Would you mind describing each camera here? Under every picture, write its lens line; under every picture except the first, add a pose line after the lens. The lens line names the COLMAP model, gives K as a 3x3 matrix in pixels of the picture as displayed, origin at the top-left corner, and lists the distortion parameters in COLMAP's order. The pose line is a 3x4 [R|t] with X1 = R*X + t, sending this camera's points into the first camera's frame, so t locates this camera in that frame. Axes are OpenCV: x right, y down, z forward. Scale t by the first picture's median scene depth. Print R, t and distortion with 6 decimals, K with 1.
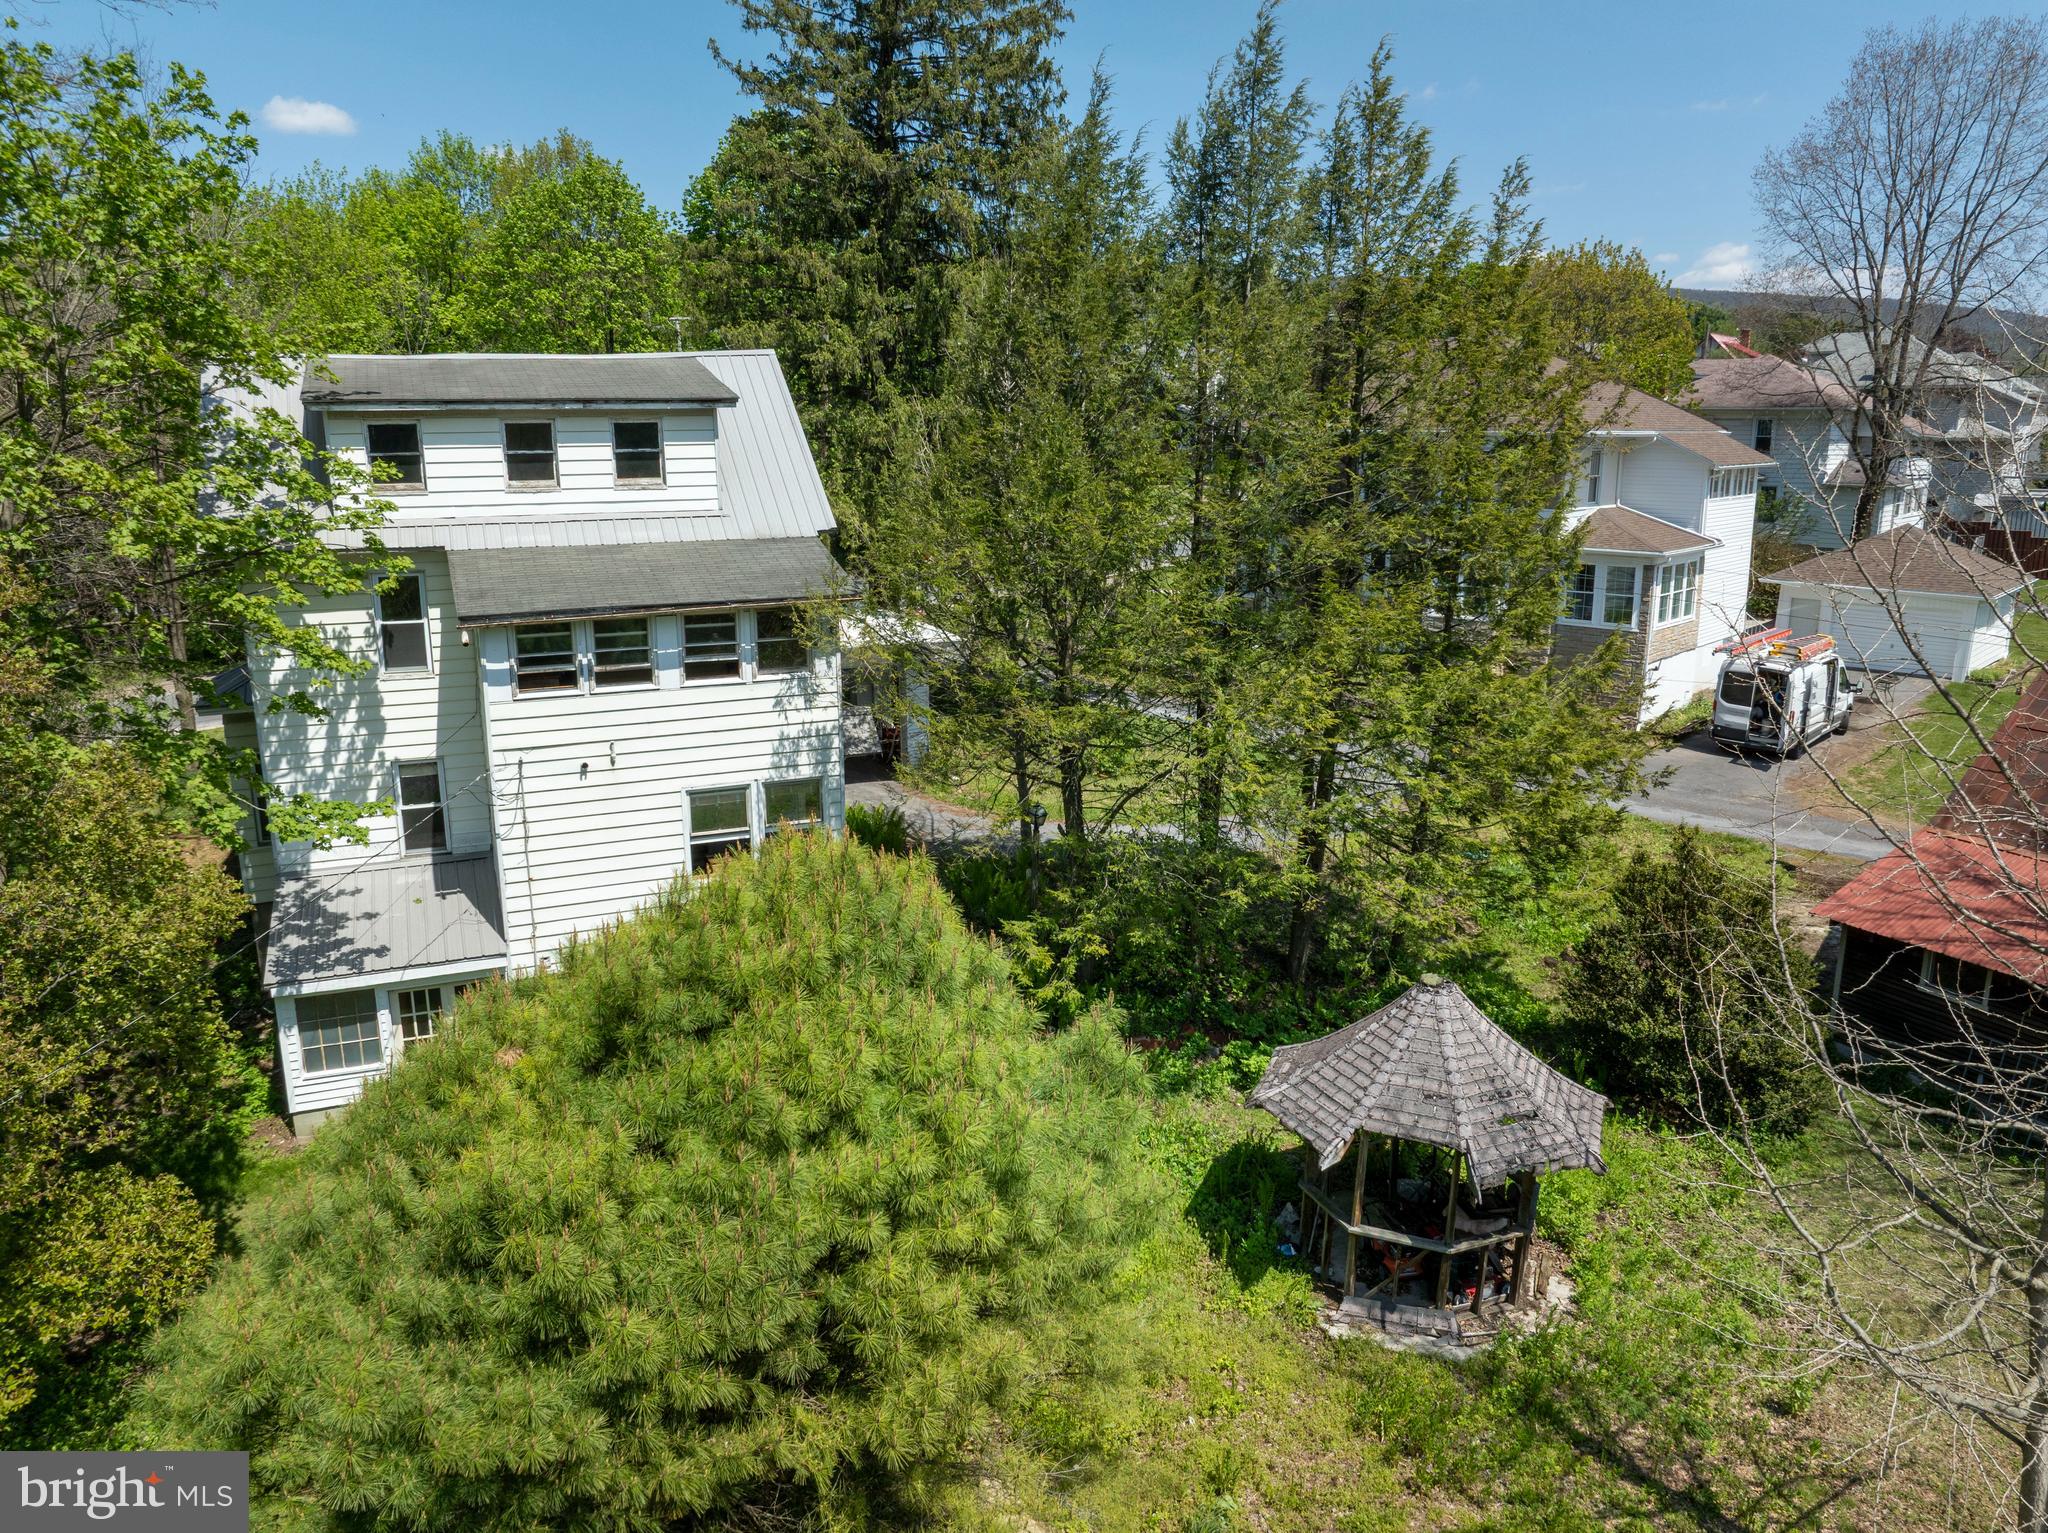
lens RADIAL K [[1451.3, 0, 1024.0], [0, 1451.3, 766.5], [0, 0, 1]] dist [-0.022122, -0.013622]
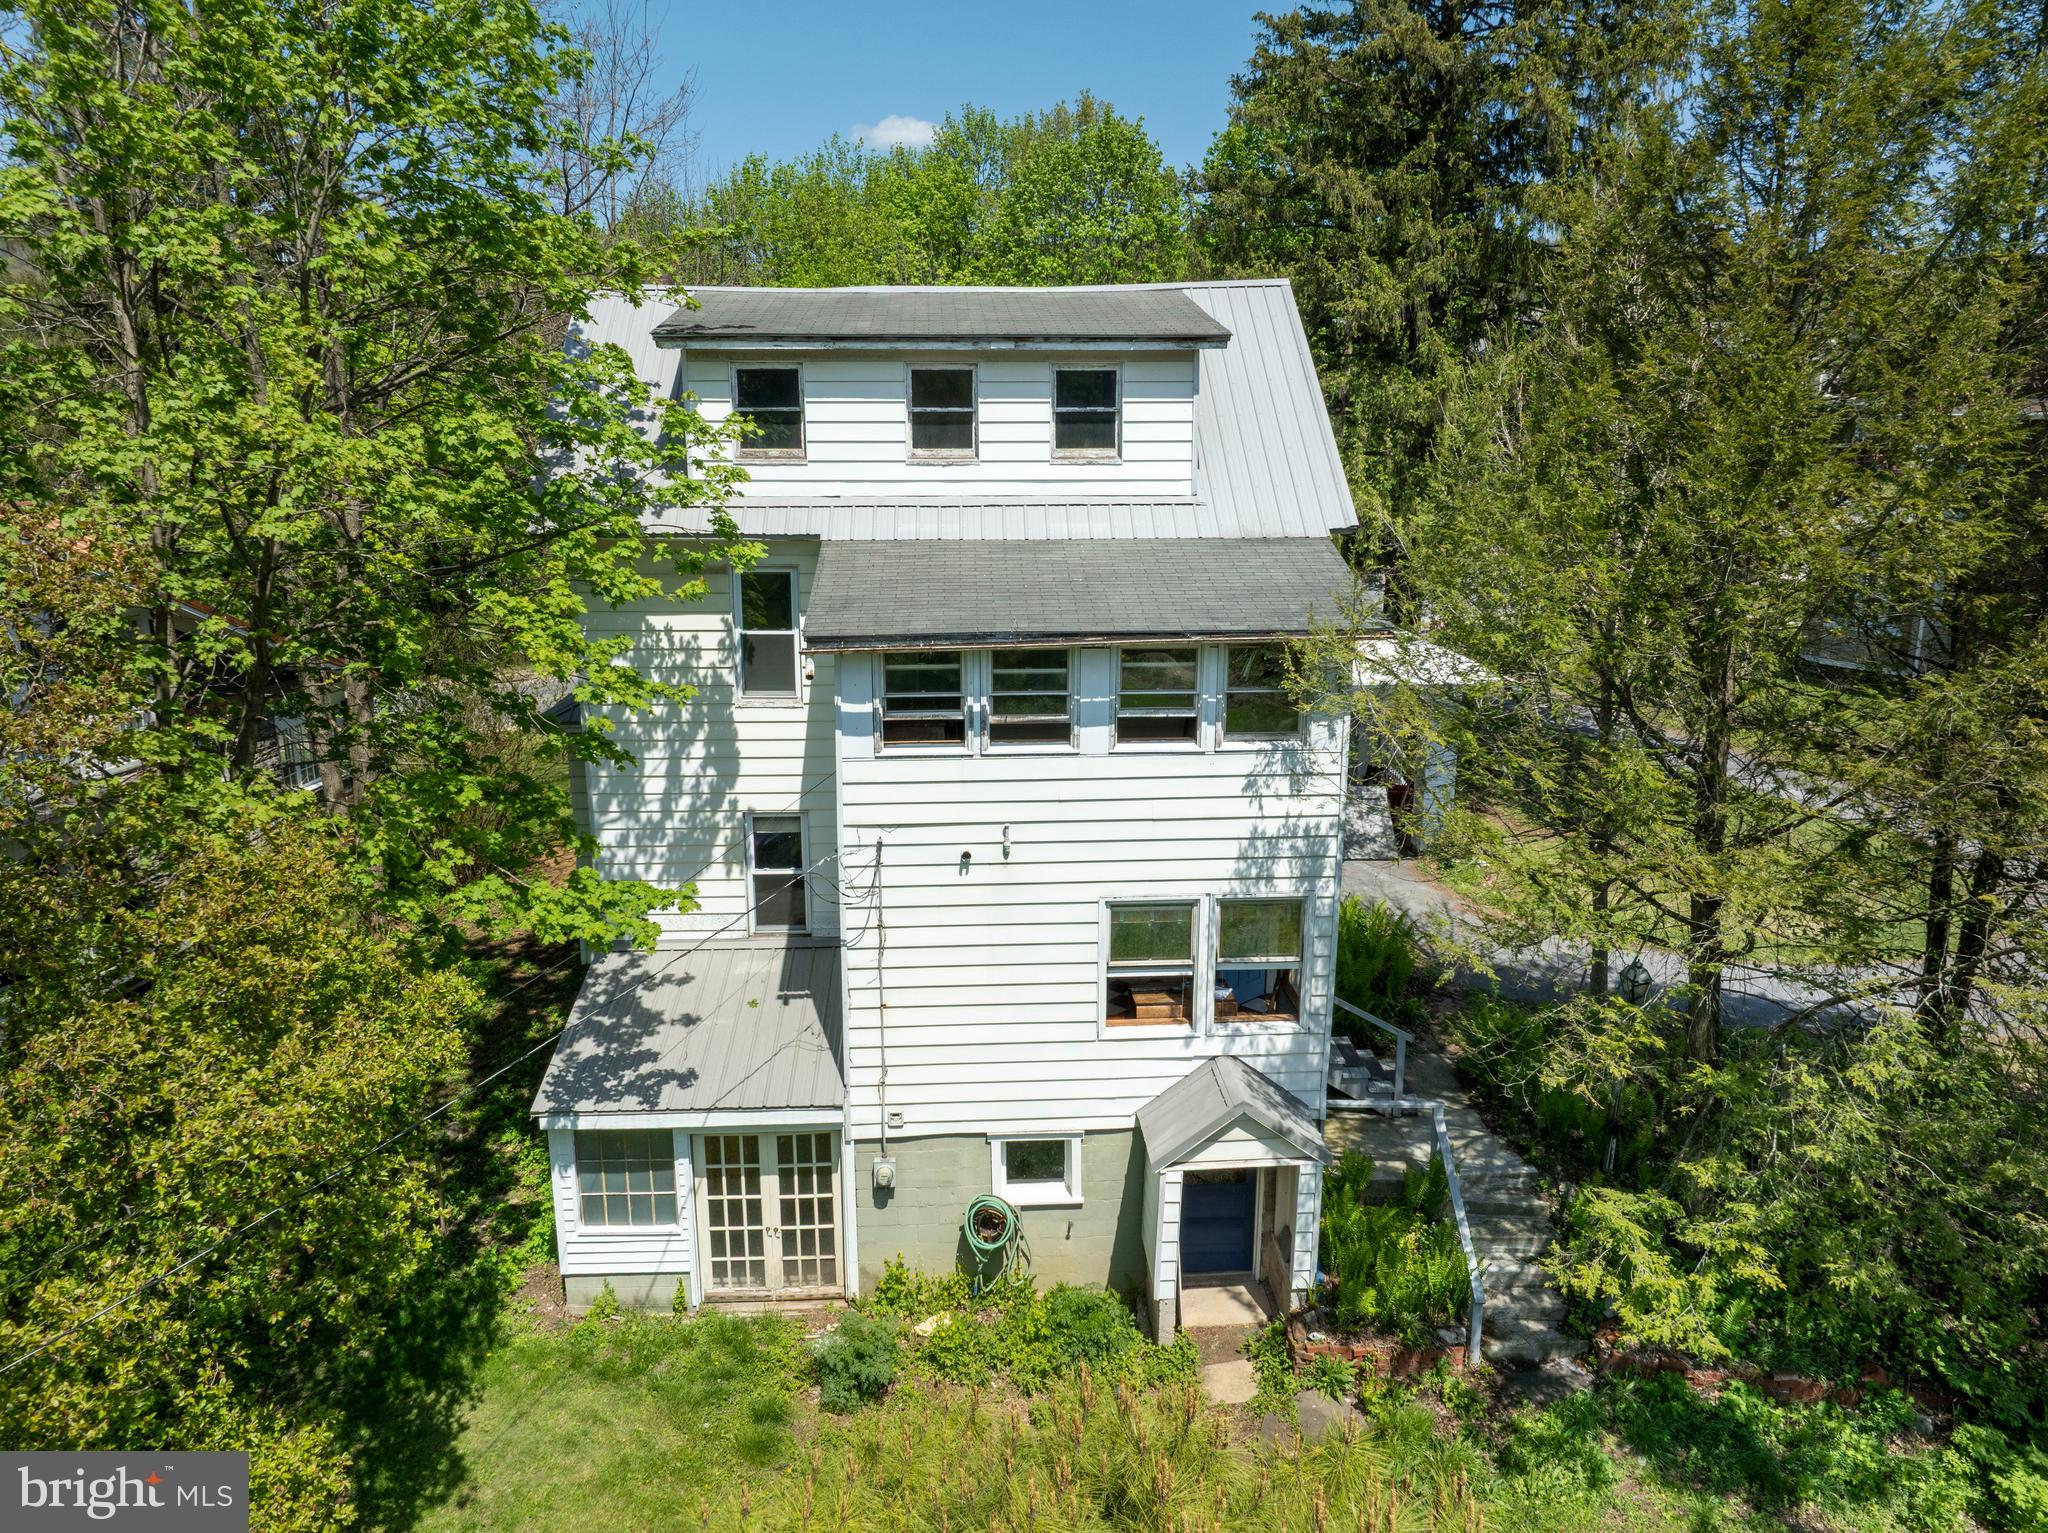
lens RADIAL K [[1451.3, 0, 1024.0], [0, 1451.3, 766.5], [0, 0, 1]] dist [-0.022122, -0.013622]
pose [[0.942275, 0.082531, -0.324508, -0.051118], [-0.081594, 0.996529, 0.016518, -0.054351], [0.324745, 0.010914, 0.945739, 0.329835]]
